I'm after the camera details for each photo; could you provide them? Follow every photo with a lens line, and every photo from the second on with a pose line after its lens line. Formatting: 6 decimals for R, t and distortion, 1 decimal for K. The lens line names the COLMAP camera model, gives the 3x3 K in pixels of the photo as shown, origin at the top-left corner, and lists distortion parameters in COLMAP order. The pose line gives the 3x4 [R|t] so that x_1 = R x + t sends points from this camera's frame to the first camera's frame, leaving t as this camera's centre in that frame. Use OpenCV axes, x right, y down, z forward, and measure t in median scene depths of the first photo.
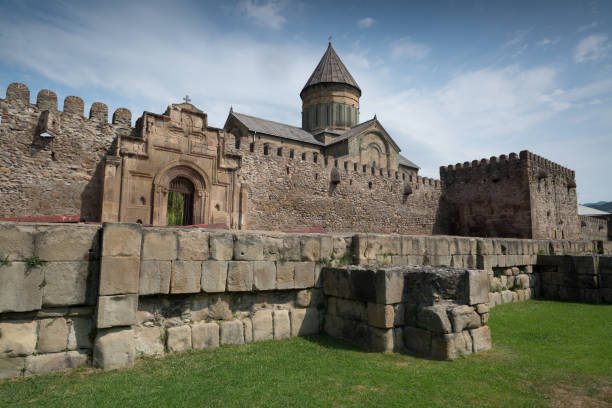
lens RADIAL K [[381.5, 0, 306.0], [0, 381.5, 204.0], [0, 0, 1]] dist [-0.003302, -0.000984]
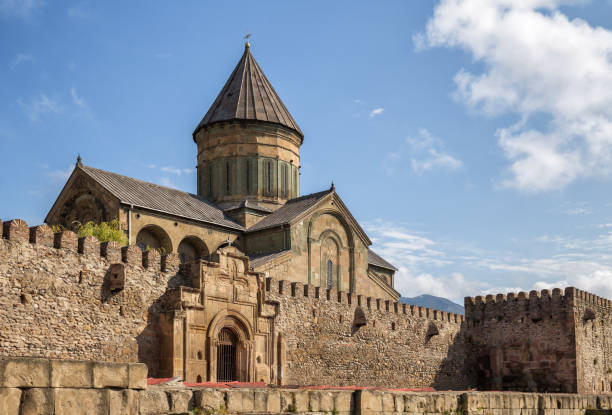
lens RADIAL K [[800.1, 0, 340.5], [0, 800.1, 269.7], [0, 0, 1]] dist [0.101002, 0.003116]
pose [[0.965665, 0.022781, 0.258789, -0.389432], [-0.006642, 0.997987, -0.063066, -0.064181], [-0.259705, 0.059182, 0.963873, -0.613374]]
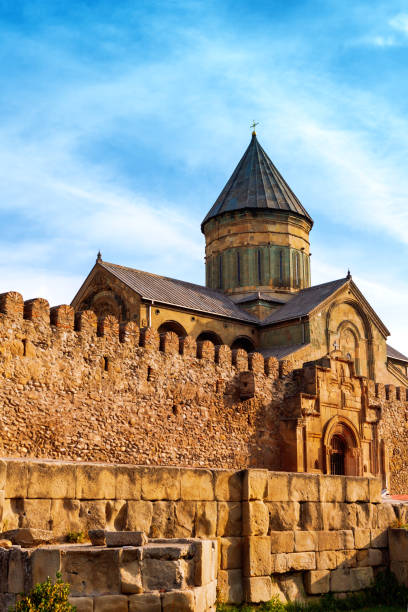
lens RADIAL K [[855.3, 0, 184.7], [0, 855.3, 318.2], [0, 0, 1]] dist [-0.041155, -0.033170]
pose [[0.993017, 0.020397, 0.116197, -0.637557], [-0.007921, 0.994245, -0.106837, -0.087387], [-0.117708, 0.105171, 0.987463, -0.658299]]
